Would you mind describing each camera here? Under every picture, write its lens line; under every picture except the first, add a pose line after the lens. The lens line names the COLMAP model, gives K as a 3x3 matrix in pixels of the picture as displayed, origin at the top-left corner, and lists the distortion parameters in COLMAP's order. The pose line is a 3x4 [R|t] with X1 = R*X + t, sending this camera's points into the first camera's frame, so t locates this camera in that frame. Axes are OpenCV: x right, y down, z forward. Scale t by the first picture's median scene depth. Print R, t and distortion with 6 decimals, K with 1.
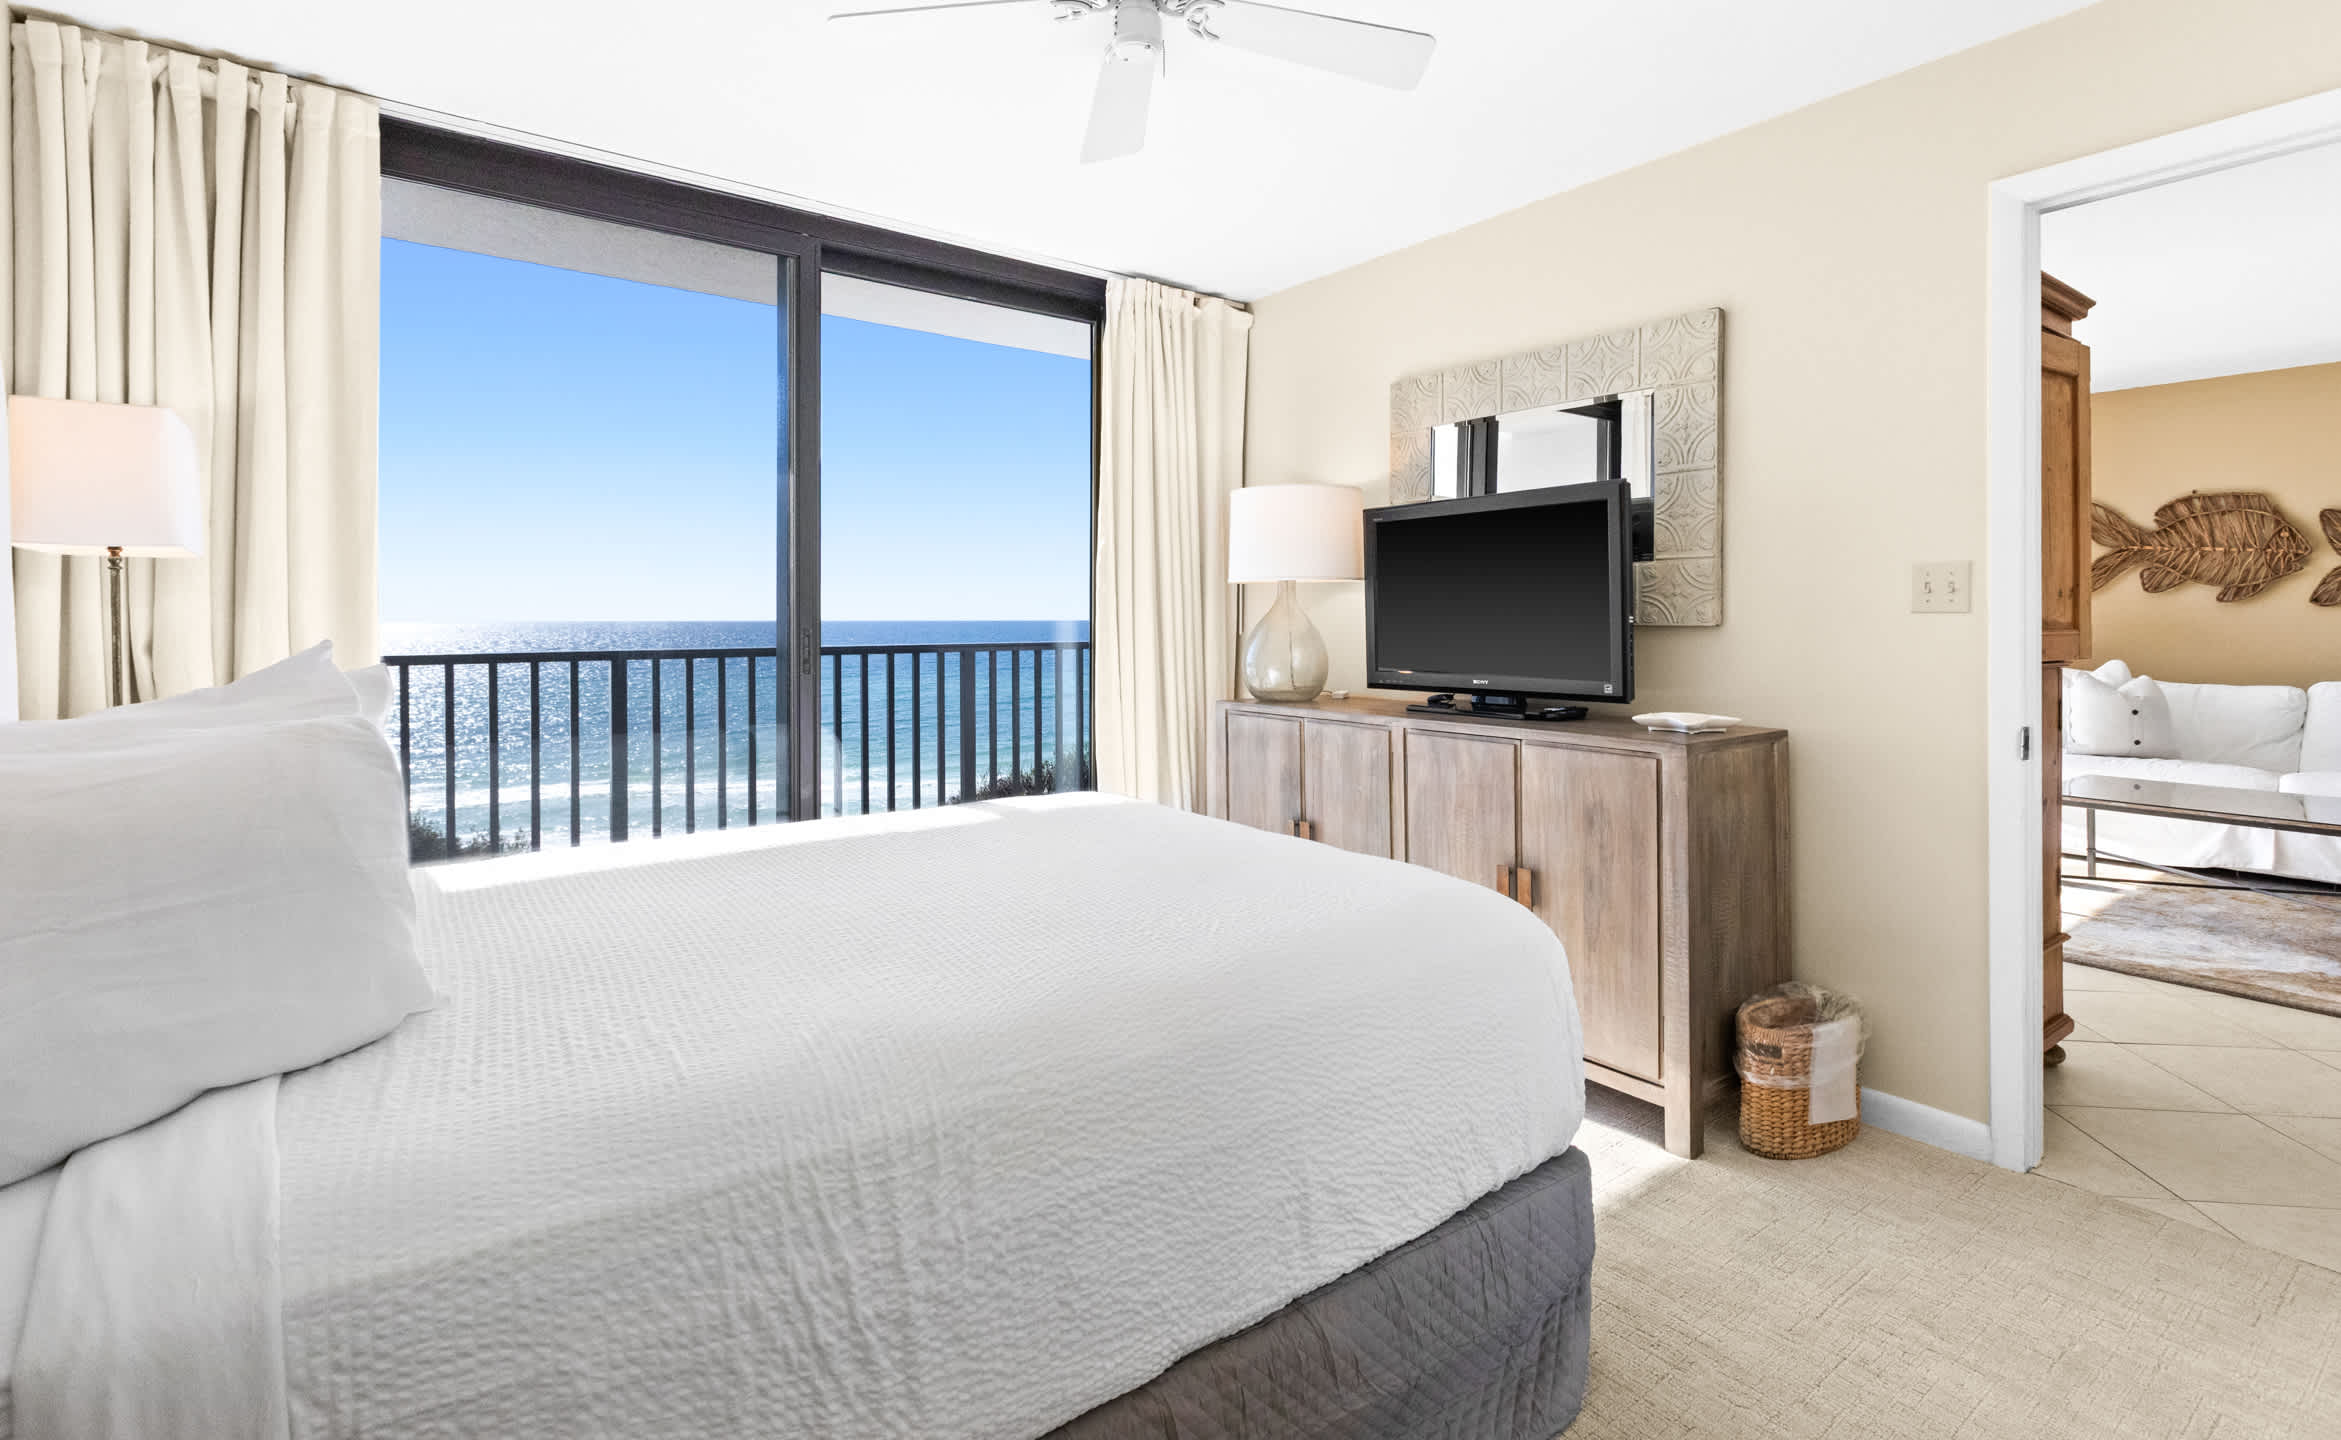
lens RADIAL K [[1077.5, 0, 1176.7], [0, 1077.5, 725.2], [0, 0, 1]] dist [0.024196, 0.000082]
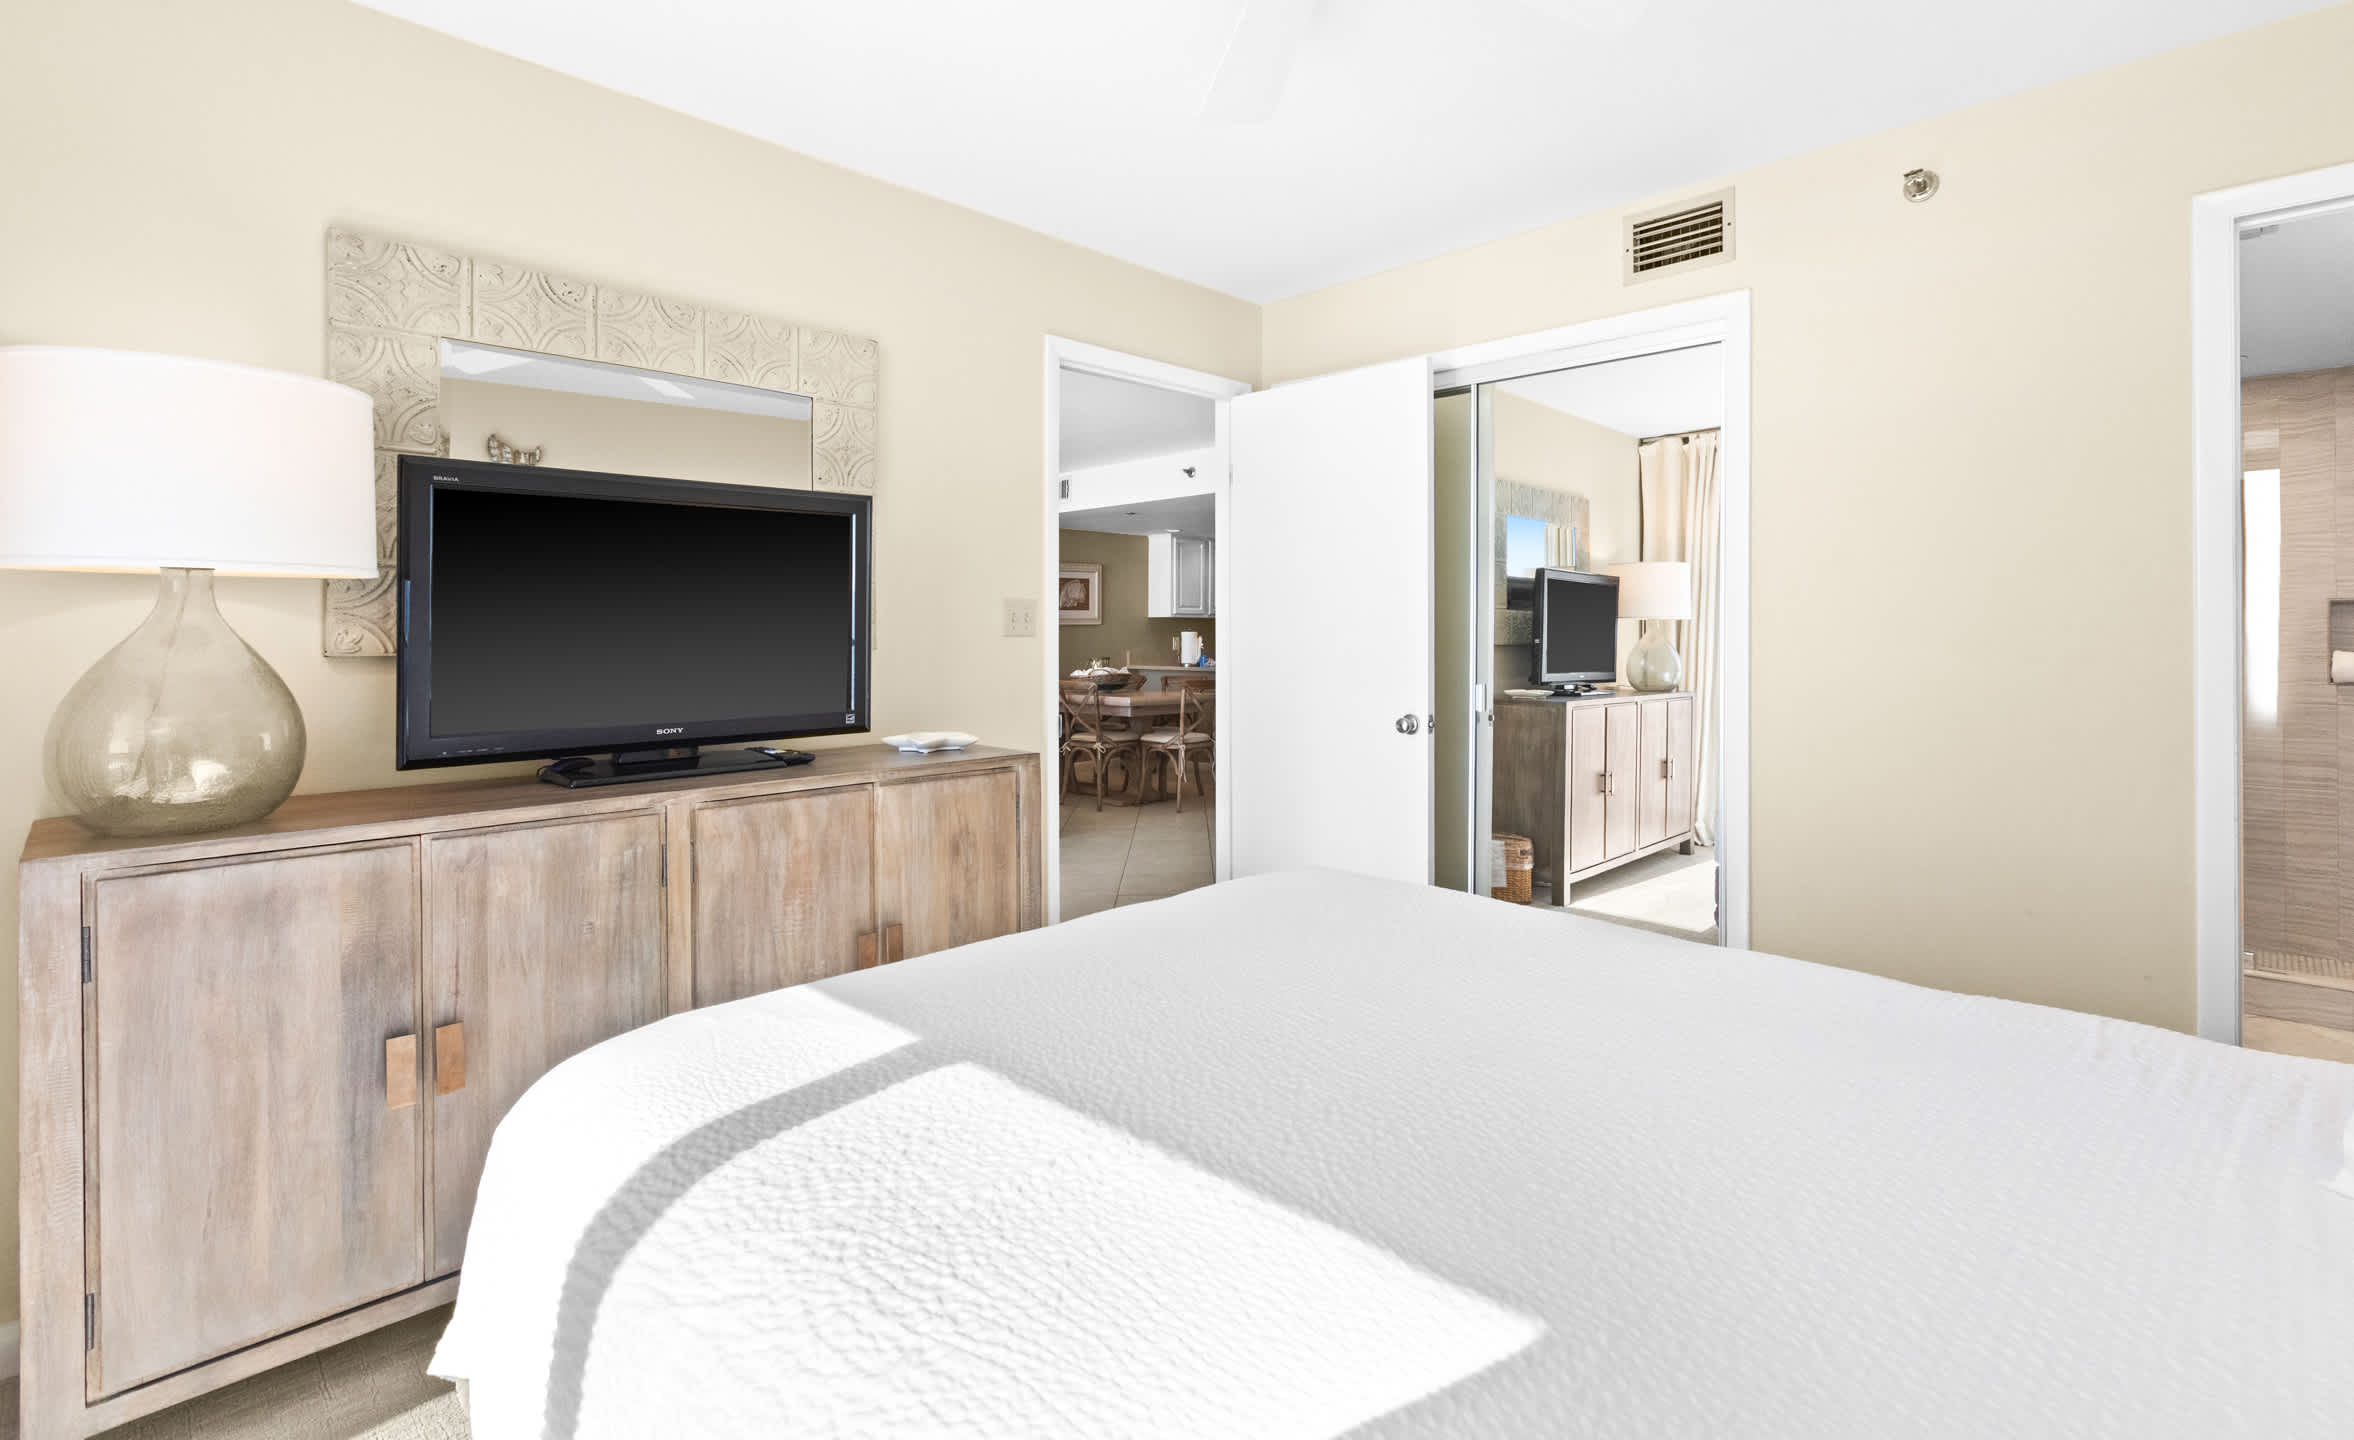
lens RADIAL K [[1083.5, 0, 1176.1], [0, 1083.5, 726.4], [0, 0, 1]] dist [0.024196, 0.000082]
pose [[-0.139315, -0.085472, 0.986553, -0.444943], [0.102810, 0.989636, 0.100257, -0.072897], [-0.984897, 0.115395, -0.129084, 0.671761]]
